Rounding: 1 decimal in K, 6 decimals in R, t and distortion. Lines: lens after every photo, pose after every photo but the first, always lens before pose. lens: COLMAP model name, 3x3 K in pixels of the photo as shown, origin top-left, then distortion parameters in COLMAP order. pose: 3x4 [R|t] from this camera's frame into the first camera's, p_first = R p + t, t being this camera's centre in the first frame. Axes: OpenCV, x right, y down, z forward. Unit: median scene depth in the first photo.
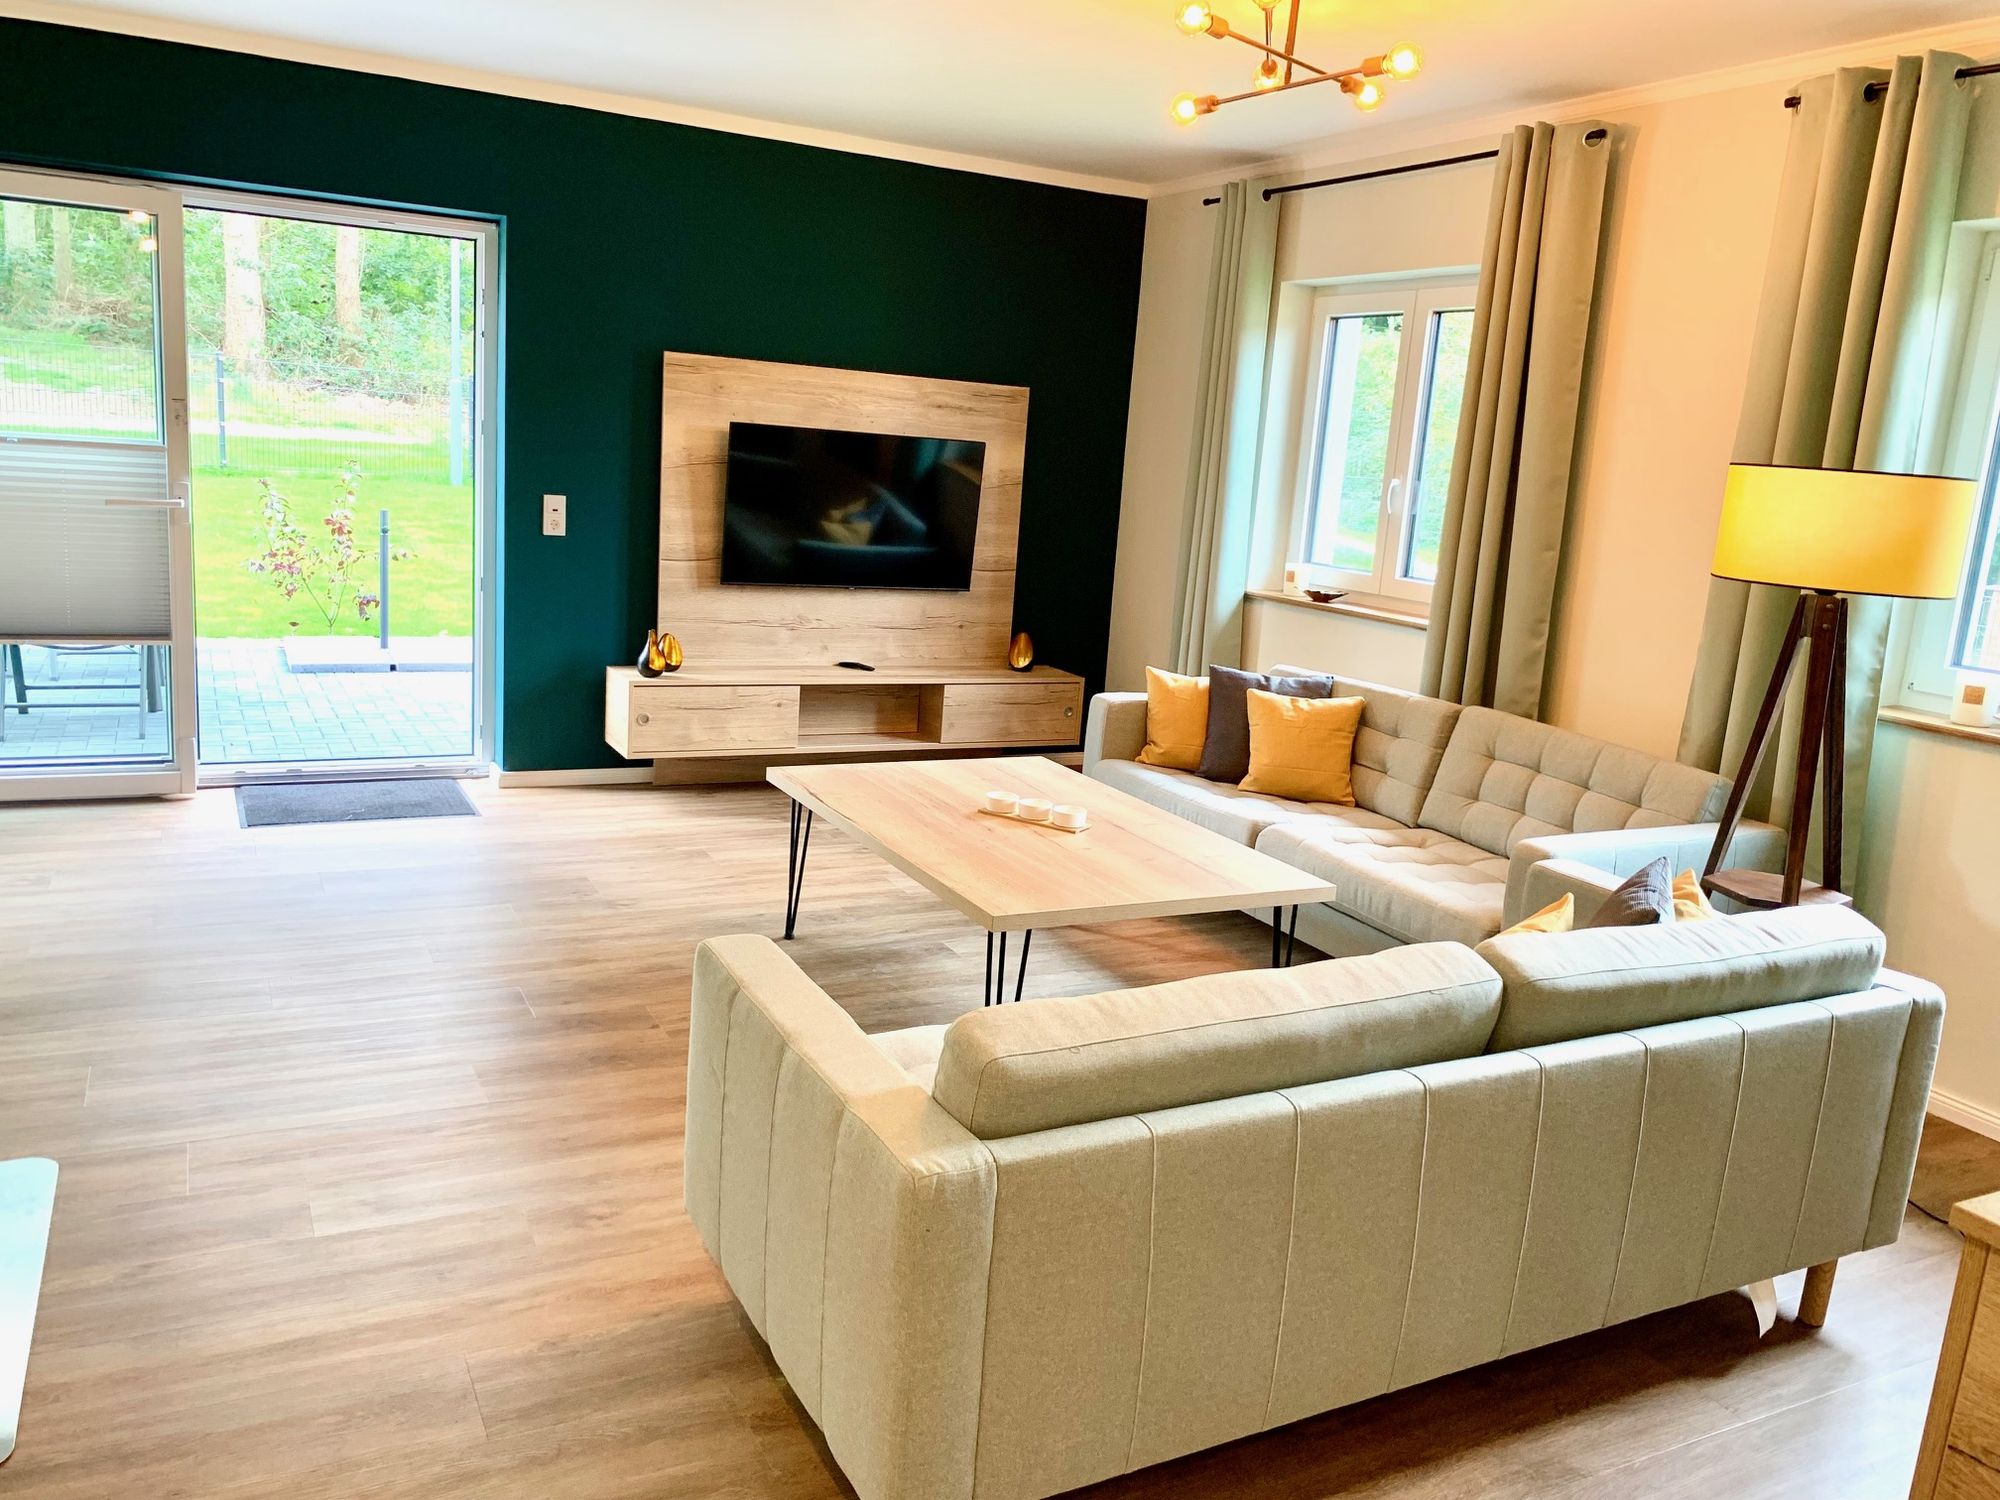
lens RADIAL K [[1523.5, 0, 1000.0], [0, 1523.5, 750.0], [0, 0, 1]] dist [0.018660, 0.000034]
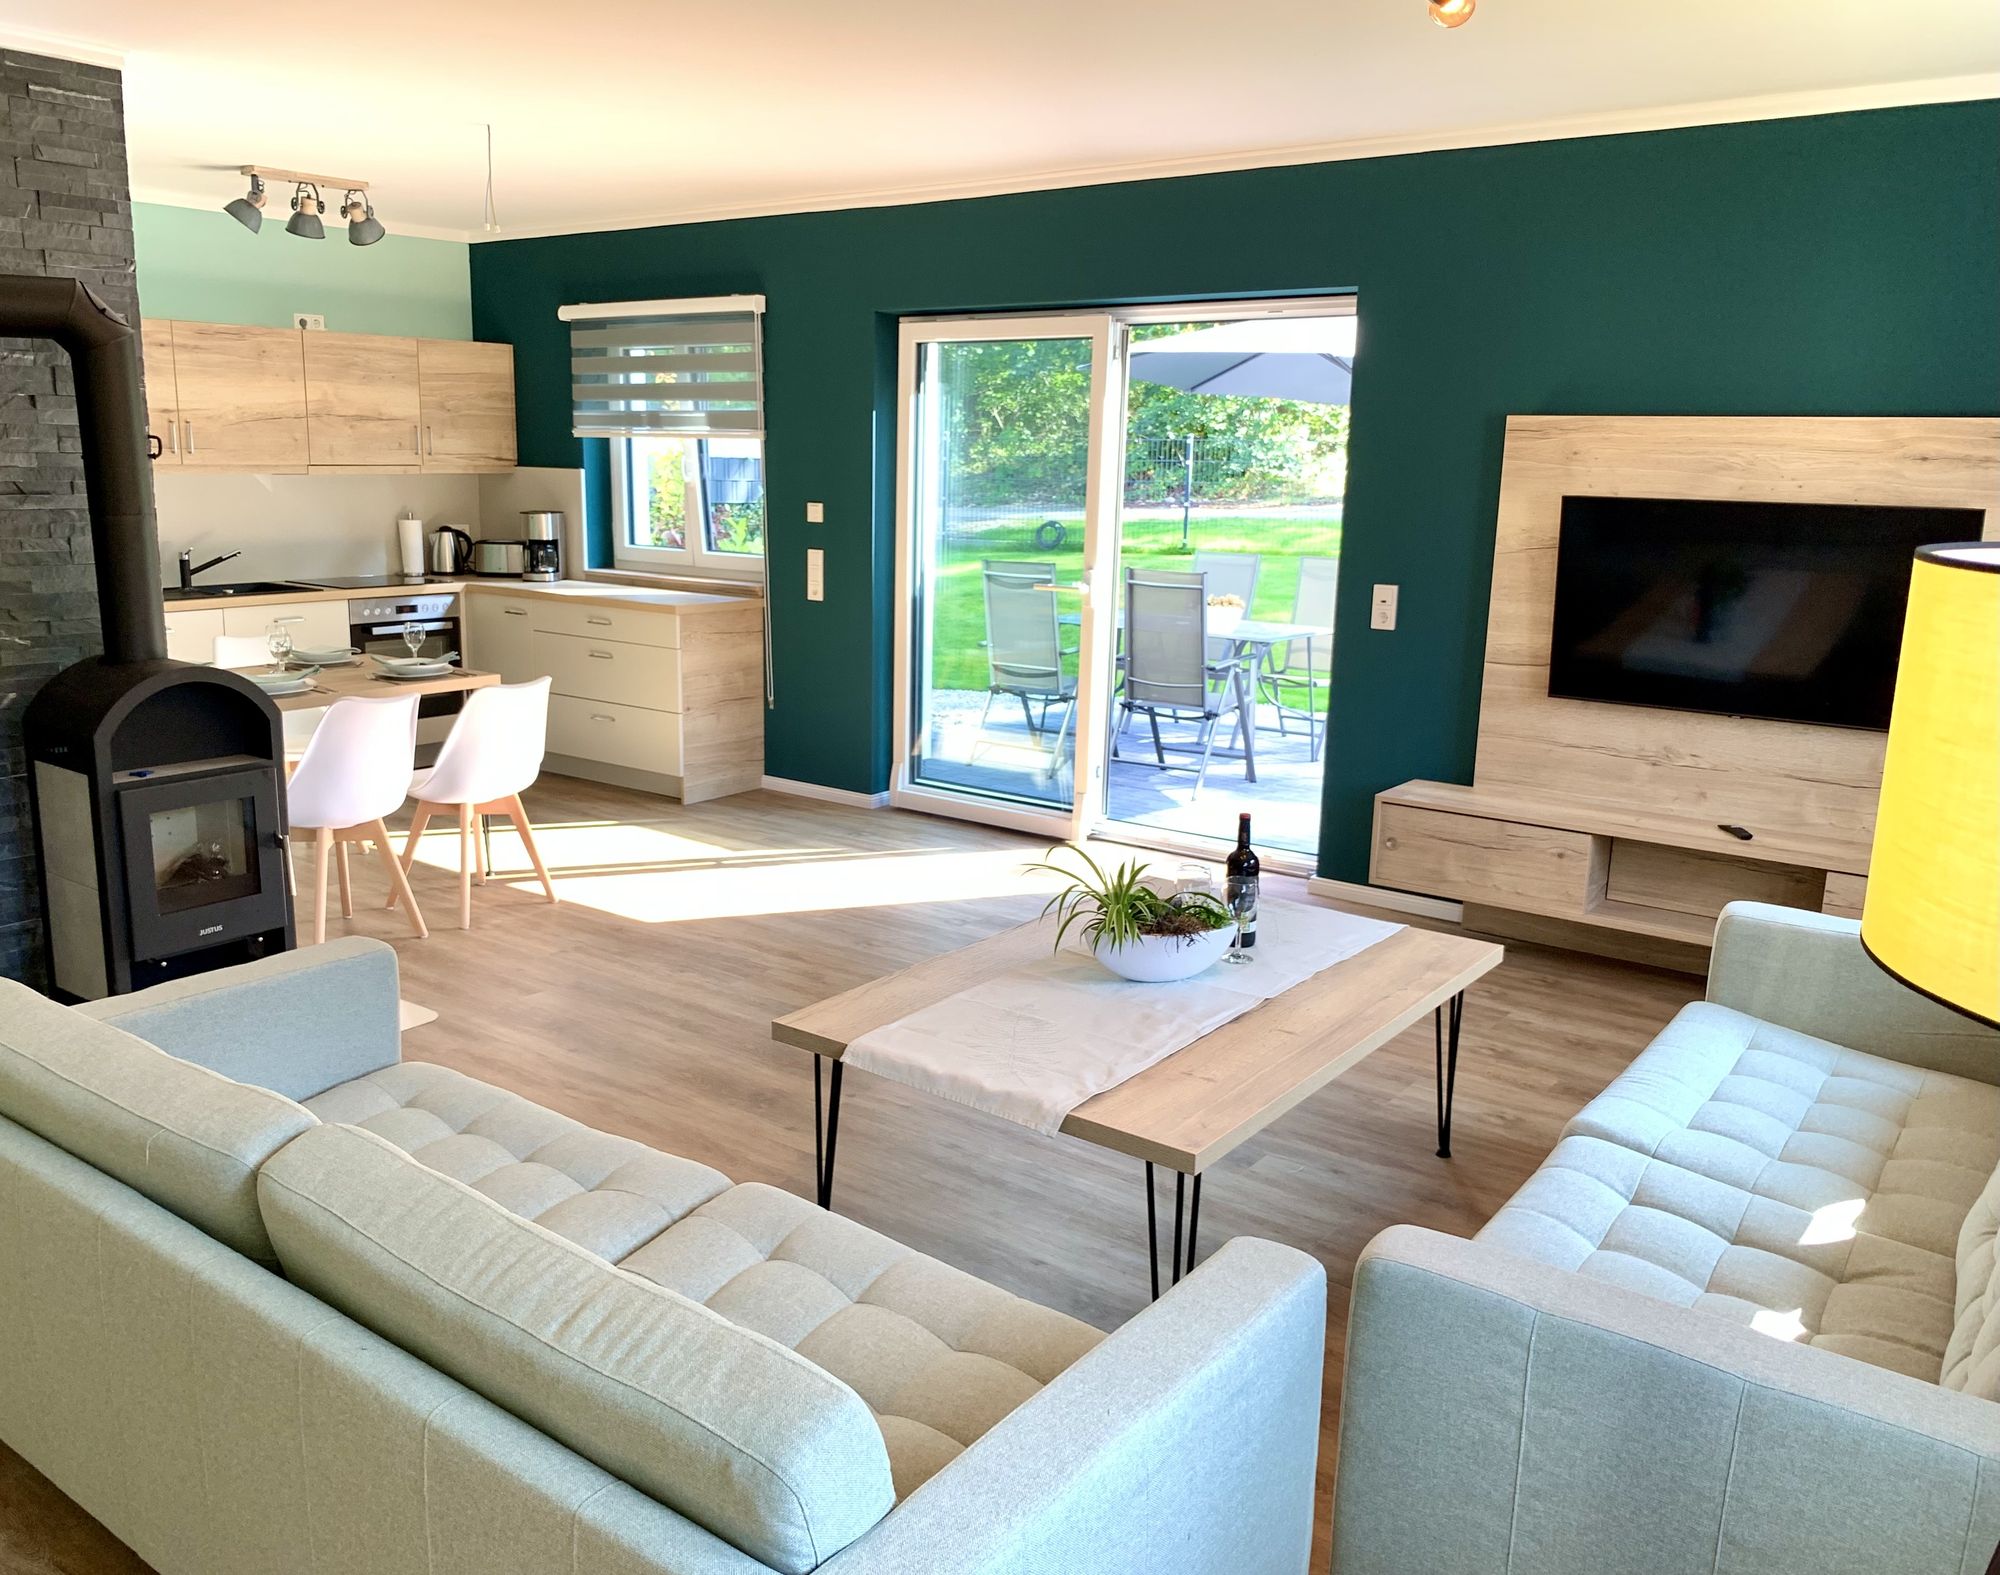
lens RADIAL K [[1568.2, 0, 1000.0], [0, 1568.2, 787.5], [0, 0, 1]] dist [-0.007642, -0.000084]
pose [[0.449559, 0.116466, -0.885625, 0.423555], [-0.168522, 0.984717, 0.043953, -0.049227], [0.877210, 0.129488, 0.462316, 0.372060]]
